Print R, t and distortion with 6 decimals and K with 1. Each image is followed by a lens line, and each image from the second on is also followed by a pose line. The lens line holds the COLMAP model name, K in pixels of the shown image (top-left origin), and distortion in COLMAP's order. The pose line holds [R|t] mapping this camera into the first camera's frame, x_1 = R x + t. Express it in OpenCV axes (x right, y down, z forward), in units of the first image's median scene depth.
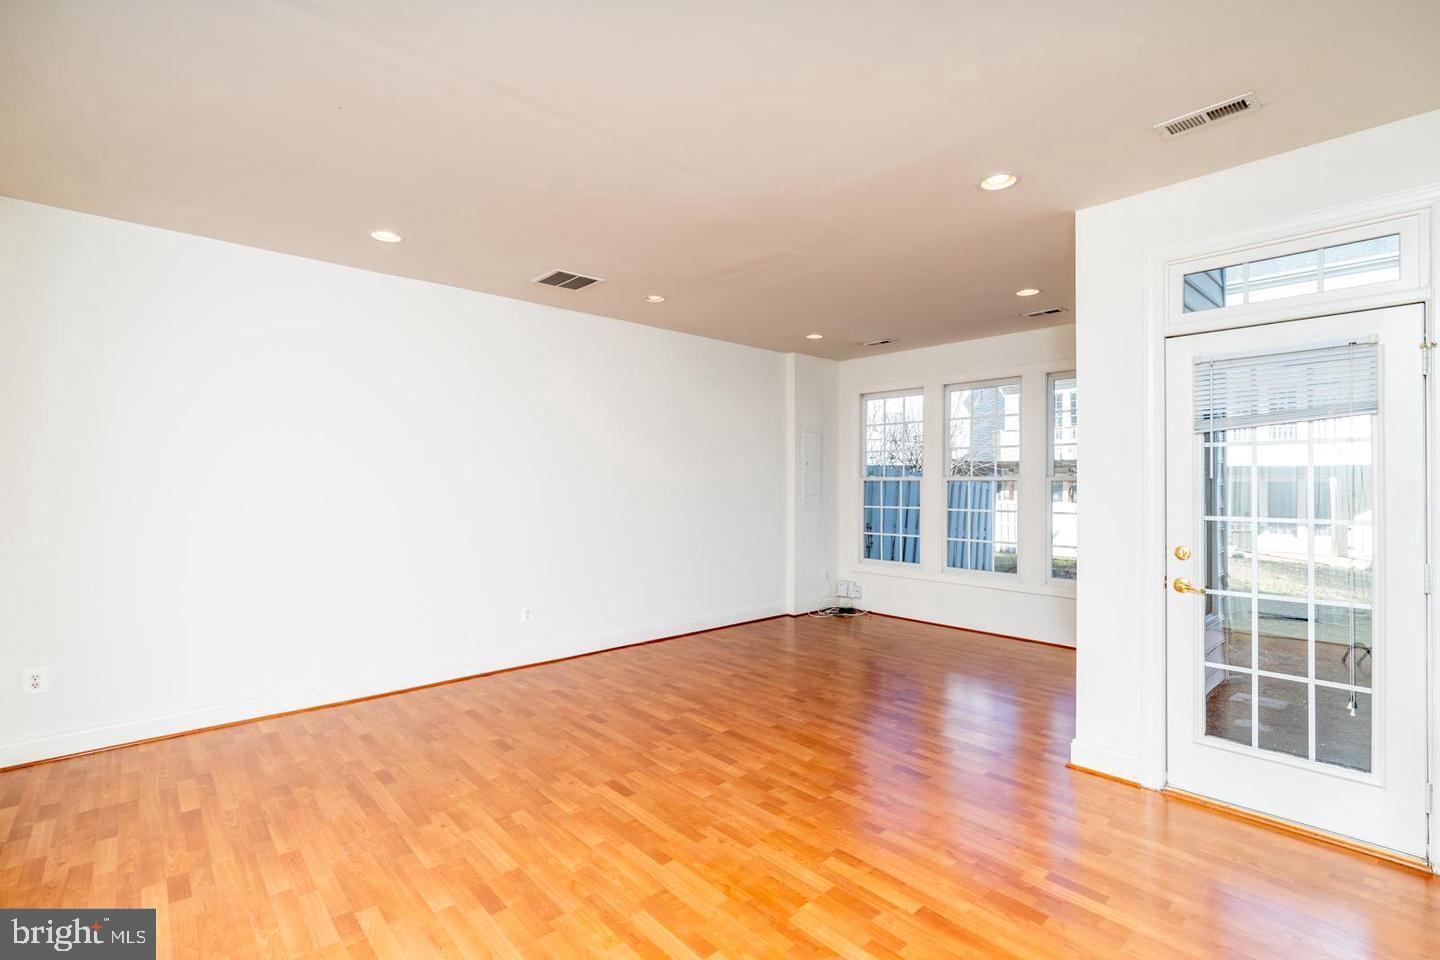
lens RADIAL K [[664.6, 0, 720.0], [0, 664.6, 480.0], [0, 0, 1]] dist [-0.012115, -0.000090]
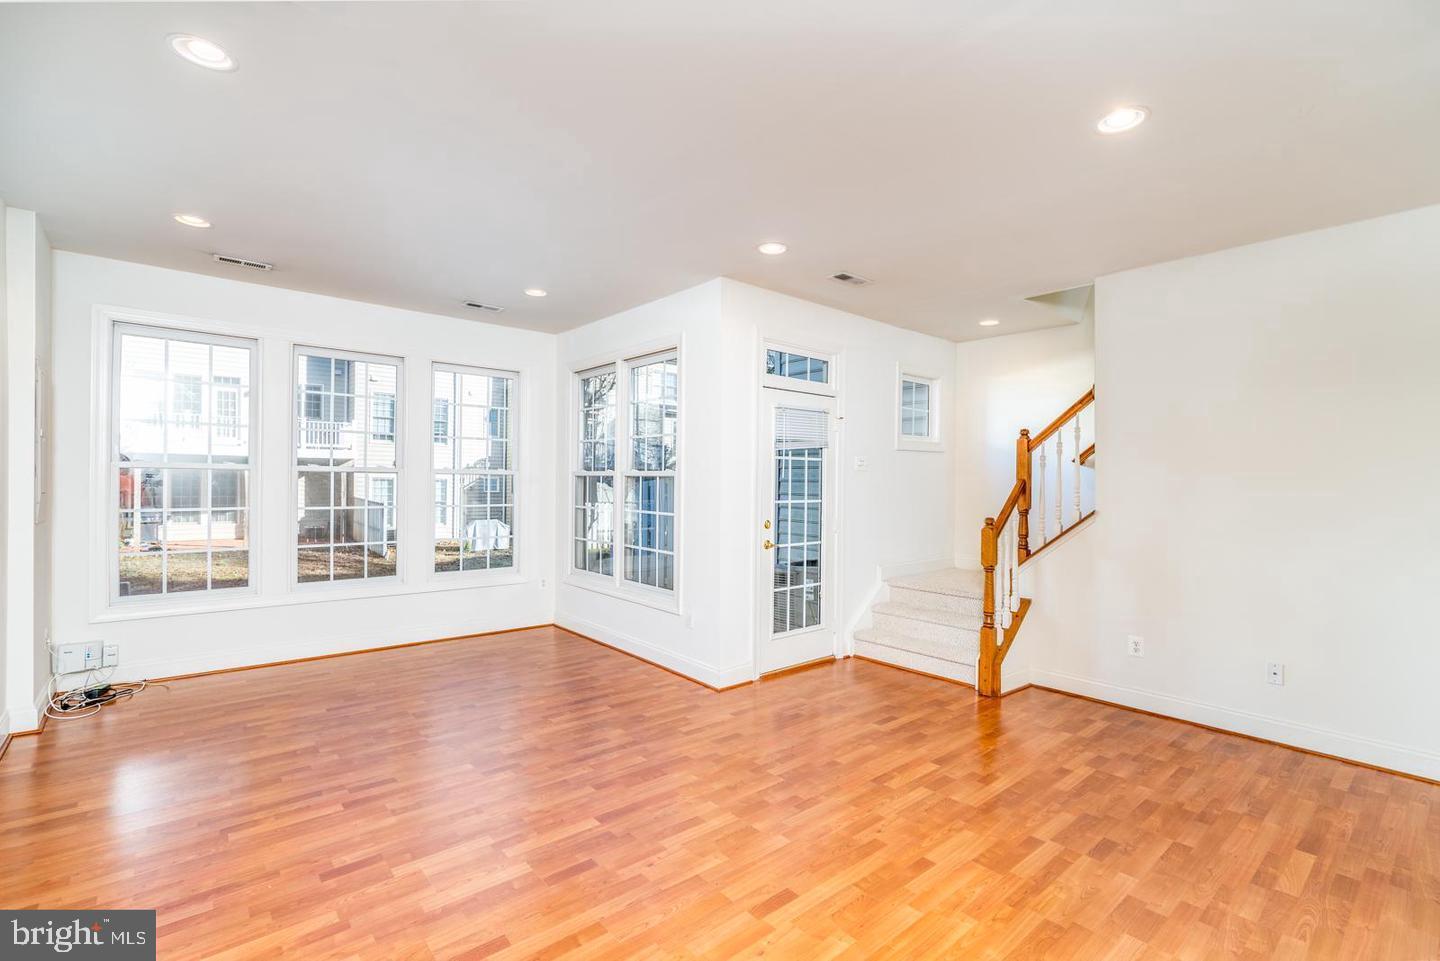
lens RADIAL K [[664.6, 0, 720.0], [0, 664.6, 480.5], [0, 0, 1]] dist [-0.012115, -0.000090]
pose [[0.013889, -0.003697, 0.999897, -0.854097], [-0.016245, 0.999860, 0.003923, 0.001191], [-0.999772, -0.016298, 0.013827, 1.032895]]
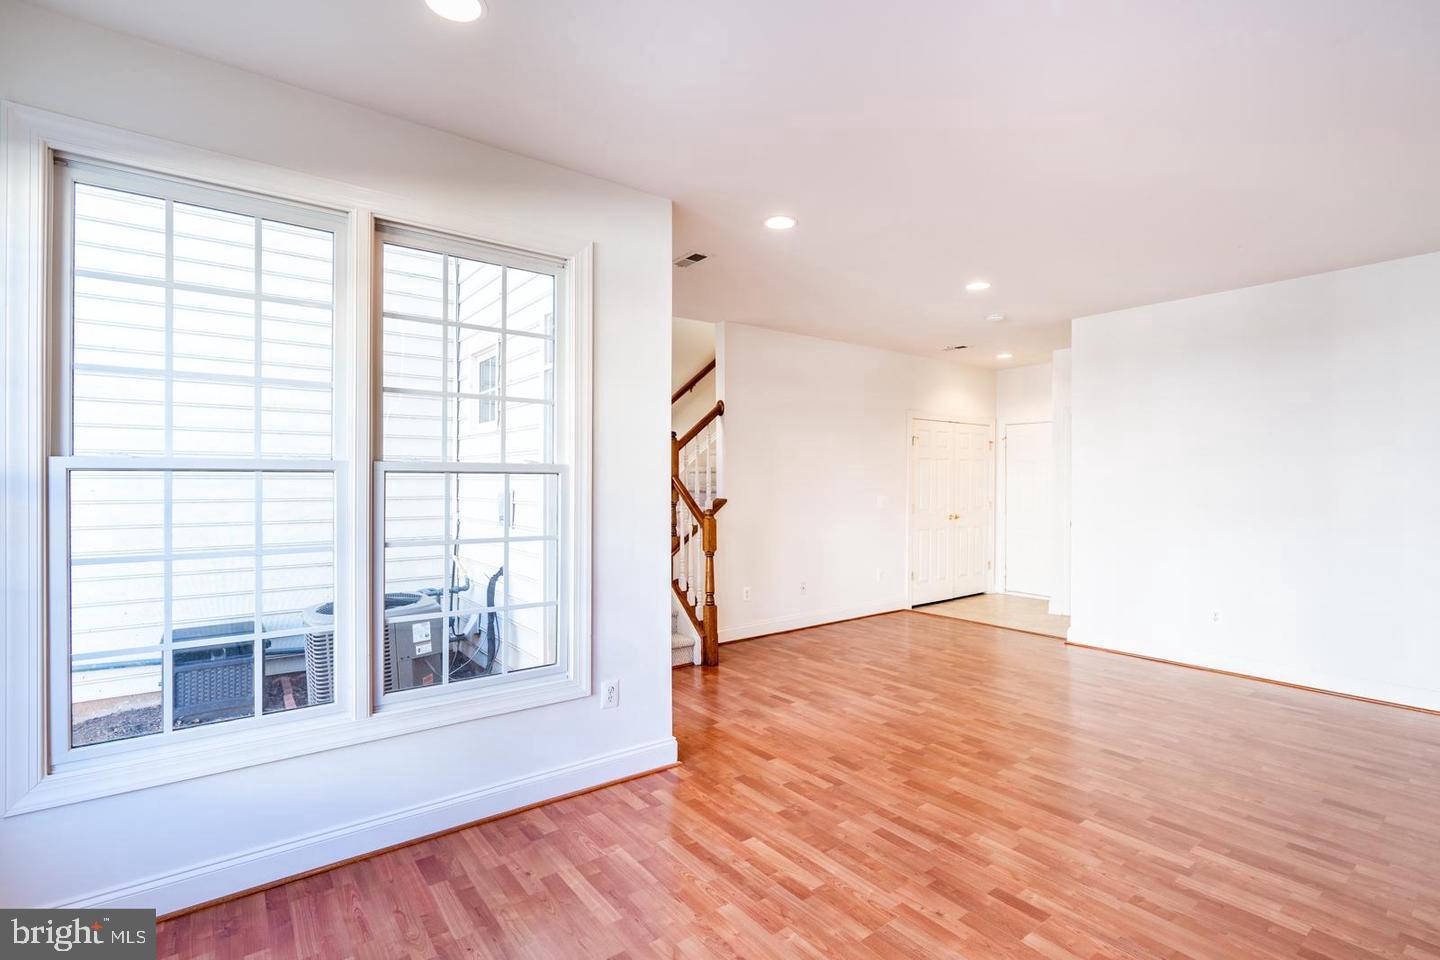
lens RADIAL K [[660.3, 0, 743.9], [0, 660.3, 479.1], [0, 0, 1]] dist [-0.018456, 0.000797]
pose [[-0.998456, 0.001281, 0.055526, 0.398473], [0.000838, 0.999968, -0.008009, 0.018168], [-0.055534, -0.007950, -0.998425, 2.067129]]
